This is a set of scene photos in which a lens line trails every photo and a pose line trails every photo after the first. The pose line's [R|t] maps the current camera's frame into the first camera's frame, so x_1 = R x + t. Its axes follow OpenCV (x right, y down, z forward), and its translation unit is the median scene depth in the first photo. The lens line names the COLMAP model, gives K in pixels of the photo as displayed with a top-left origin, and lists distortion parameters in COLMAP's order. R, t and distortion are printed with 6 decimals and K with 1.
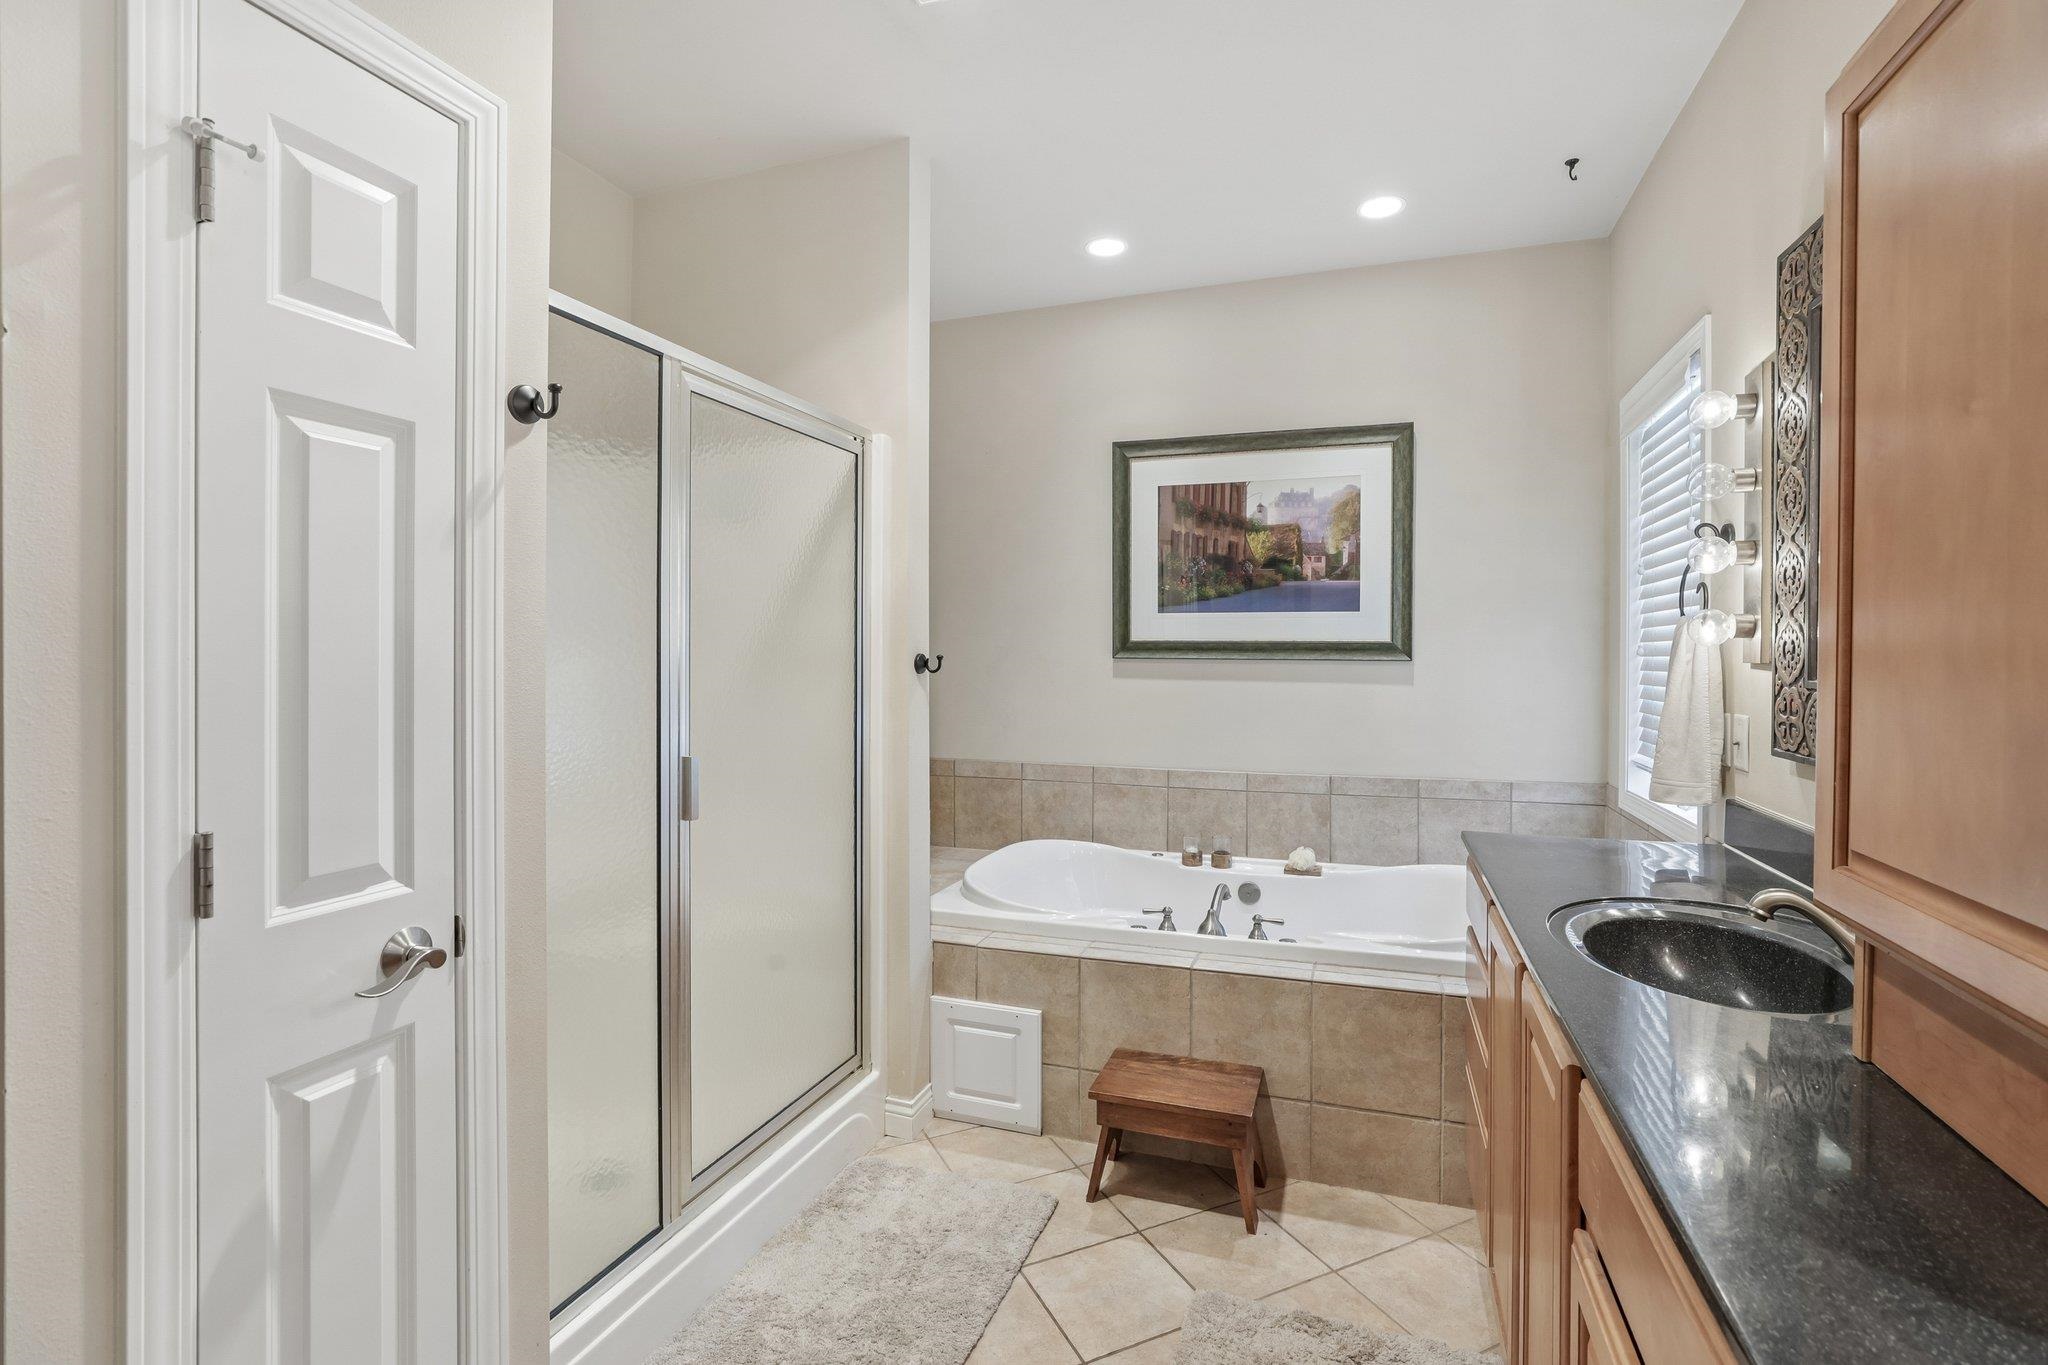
lens RADIAL K [[940.4, 0, 1022.4], [0, 940.4, 654.8], [0, 0, 1]] dist [-0.024590, 0.006157]
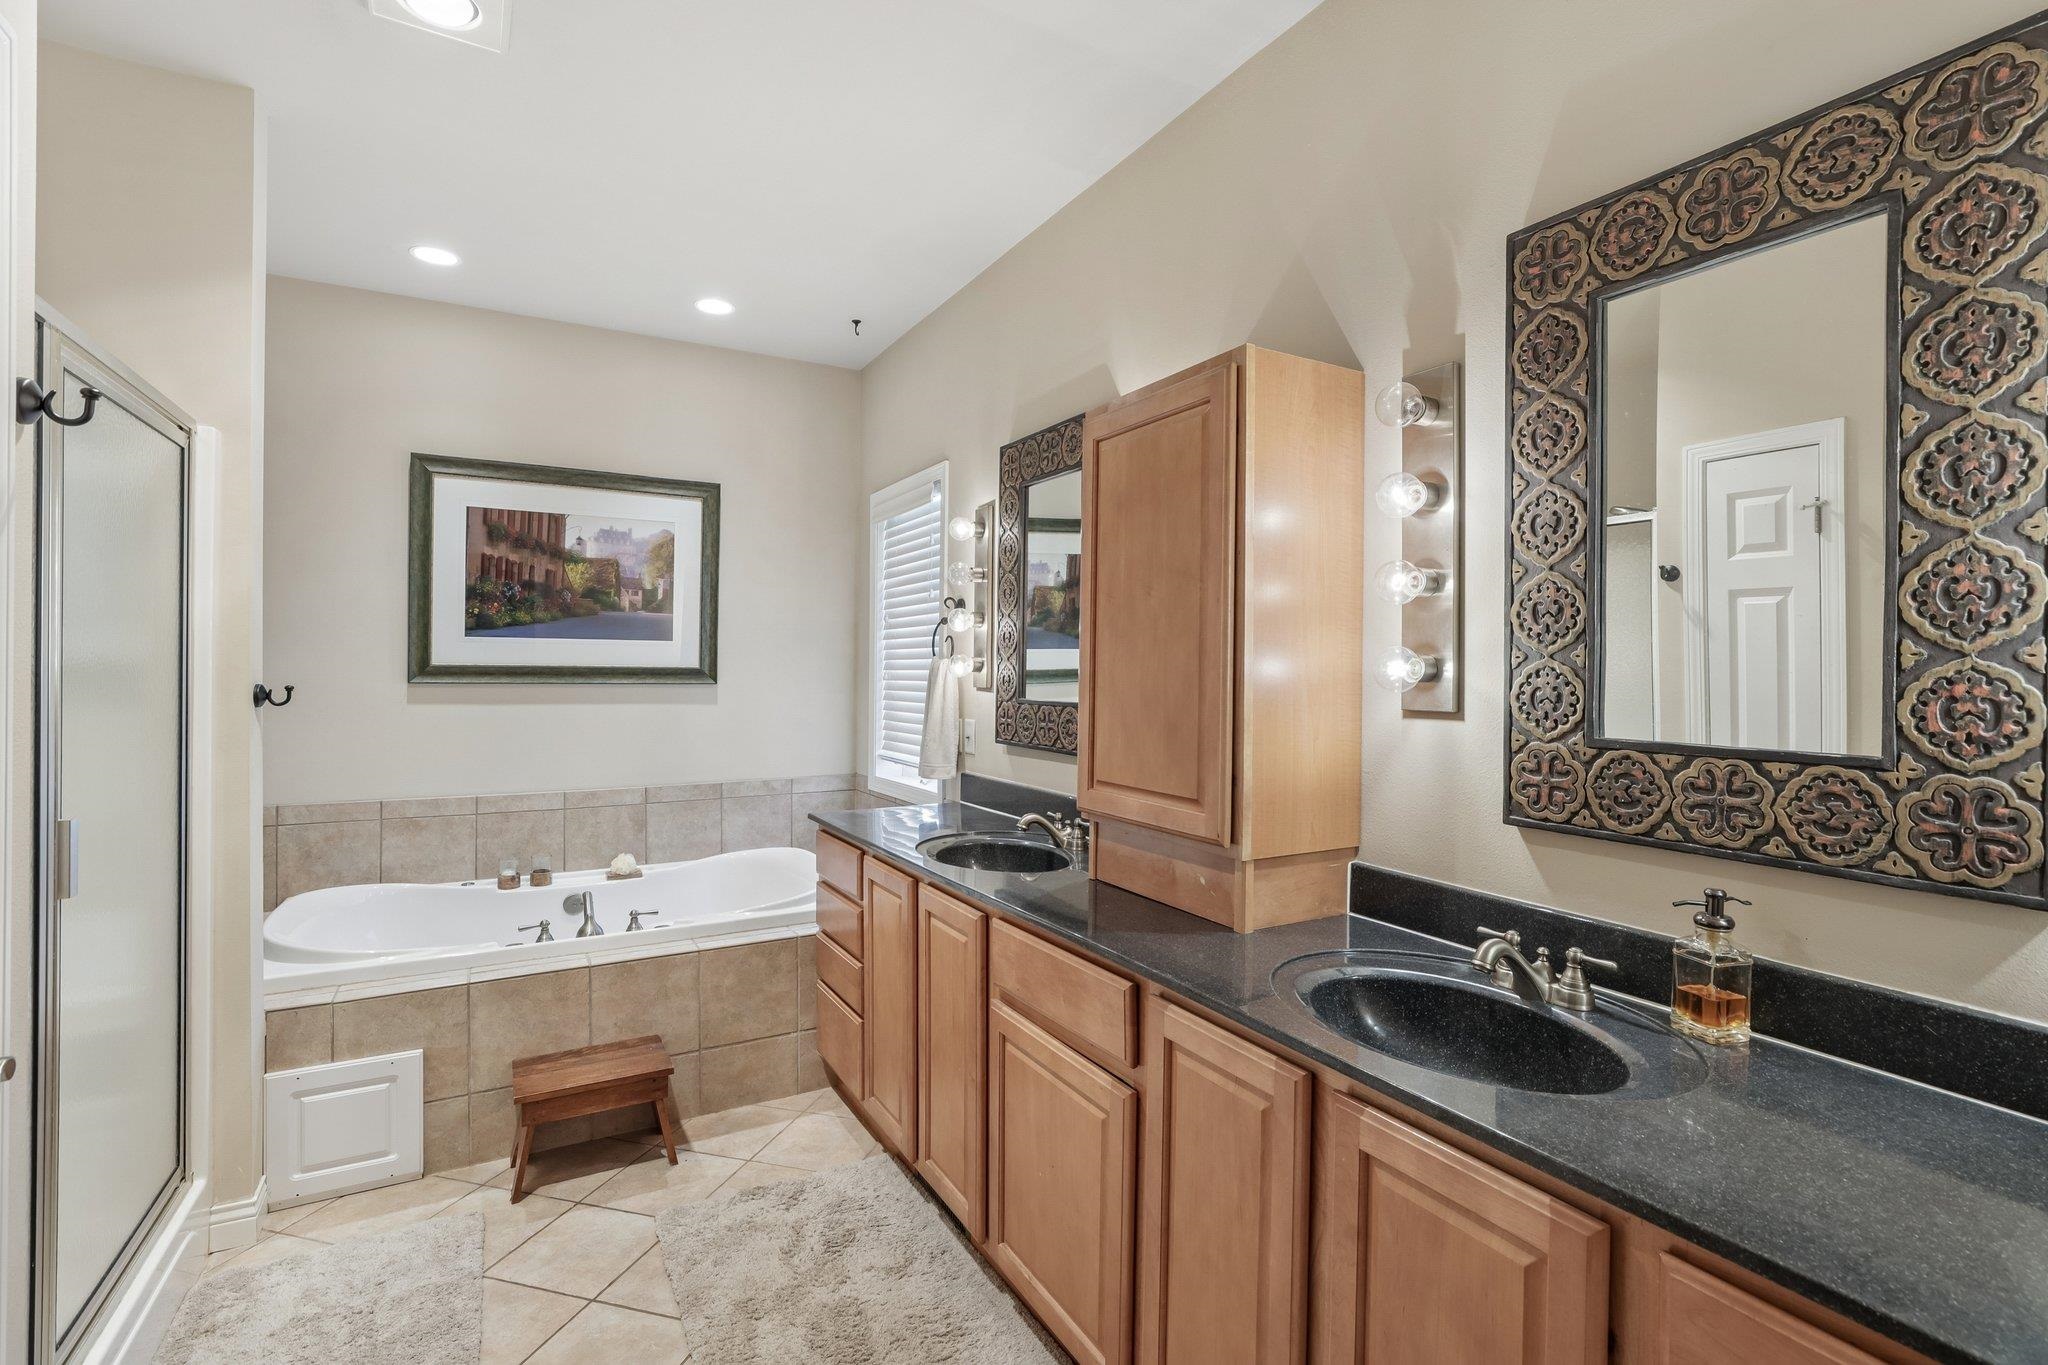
lens RADIAL K [[940.4, 0, 1032.1], [0, 940.4, 675.2], [0, 0, 1]] dist [-0.024590, 0.006157]
pose [[0.654775, -0.003001, 0.755818, -0.290984], [-0.002114, 0.999981, 0.005802, -0.016139], [-0.755821, -0.005397, 0.654756, -0.109387]]
